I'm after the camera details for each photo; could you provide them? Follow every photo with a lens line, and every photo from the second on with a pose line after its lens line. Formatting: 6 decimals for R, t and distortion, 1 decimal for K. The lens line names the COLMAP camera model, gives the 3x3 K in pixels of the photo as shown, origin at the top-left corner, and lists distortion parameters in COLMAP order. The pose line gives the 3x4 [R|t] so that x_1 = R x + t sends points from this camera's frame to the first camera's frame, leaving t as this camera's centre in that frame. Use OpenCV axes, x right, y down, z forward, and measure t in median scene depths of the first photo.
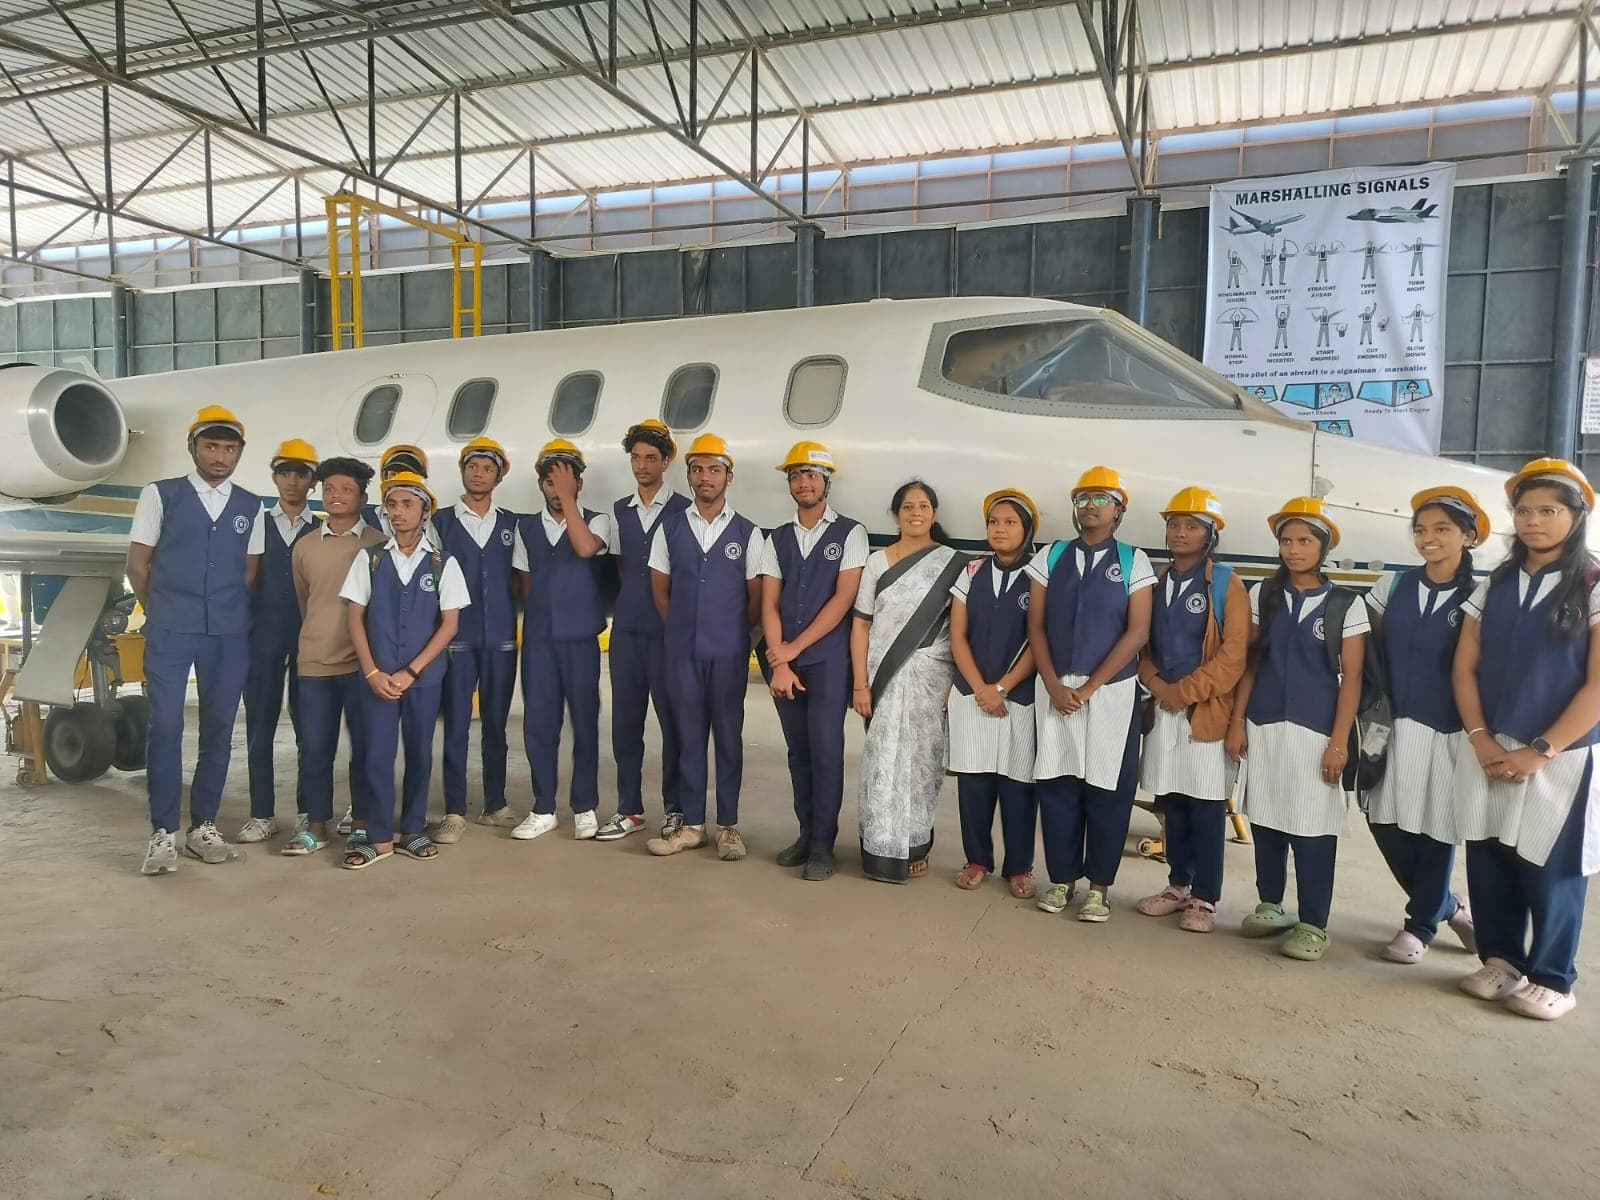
lens RADIAL K [[1216.0, 0, 798.2], [0, 1216.0, 558.6], [0, 0, 1]] dist [0.042660, -0.043213]
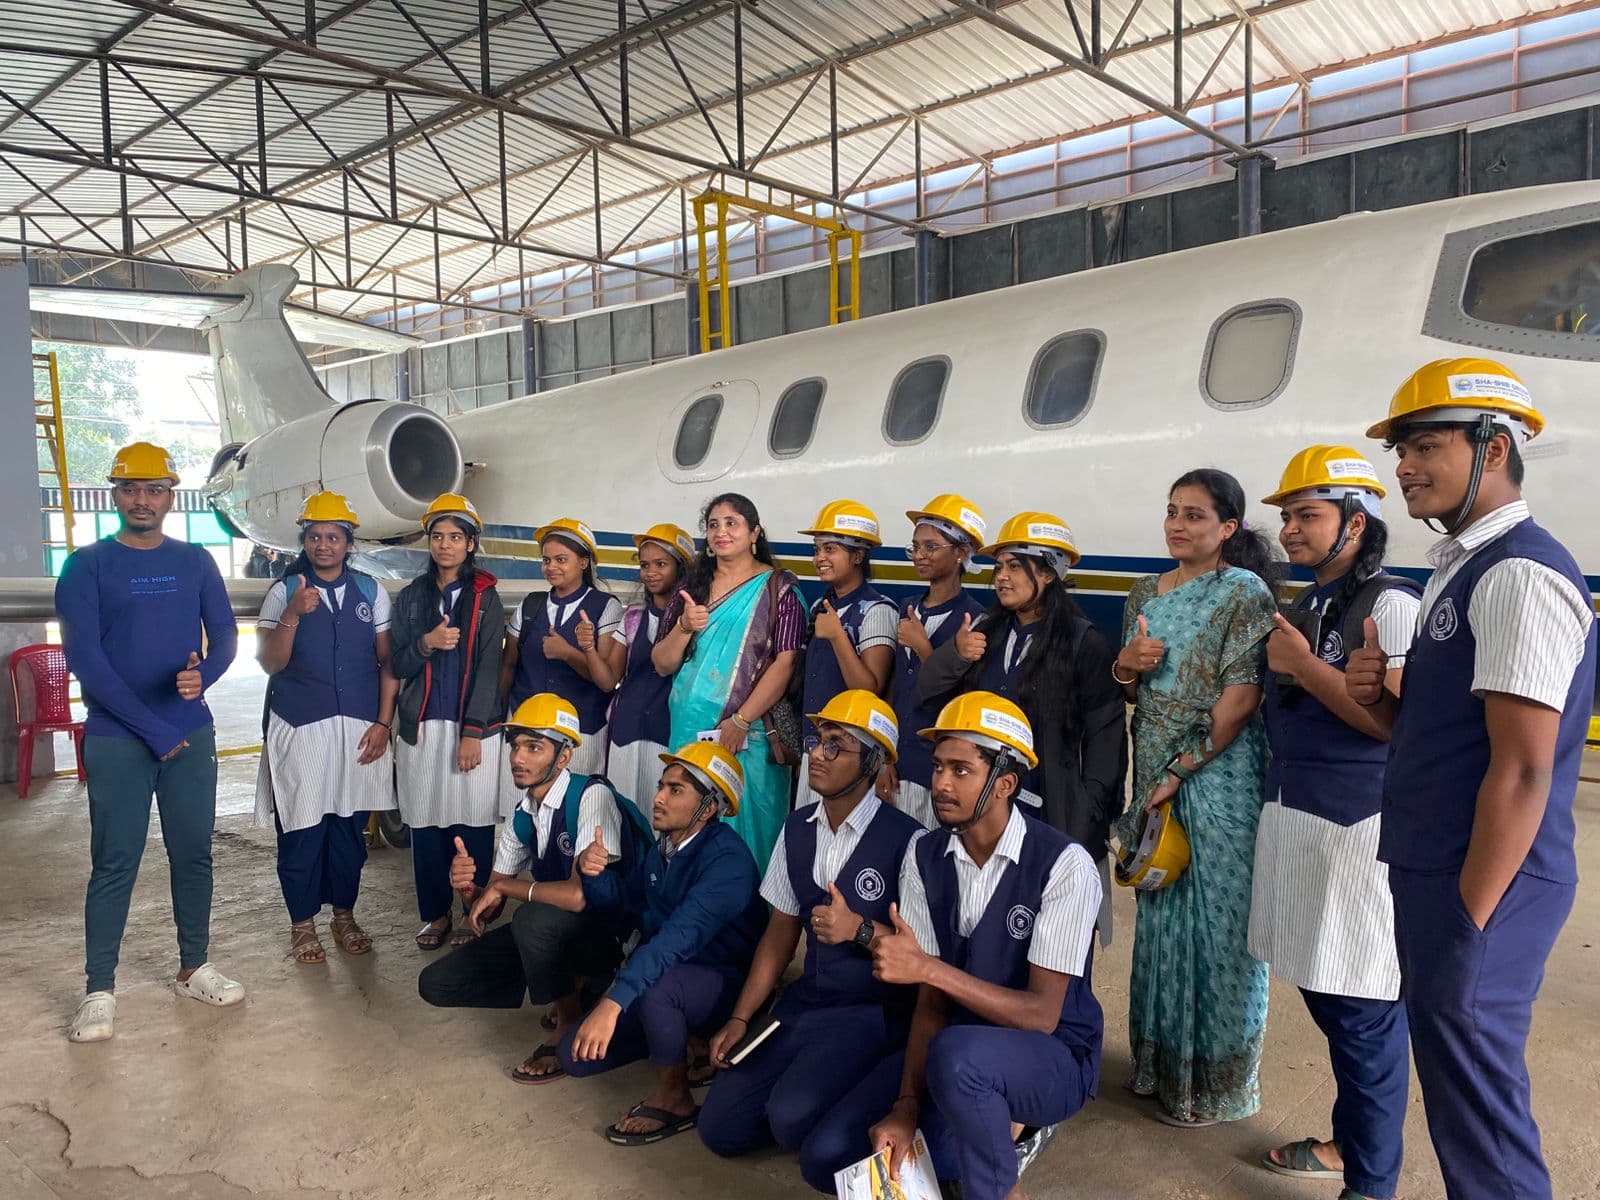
lens RADIAL K [[1216.0, 0, 798.2], [0, 1216.0, 558.6], [0, 0, 1]] dist [0.042660, -0.043213]
pose [[0.933080, -0.022151, -0.358986, 0.012013], [0.021568, 0.999752, -0.005629, -0.014147], [0.359022, -0.002490, 0.933326, 0.147682]]
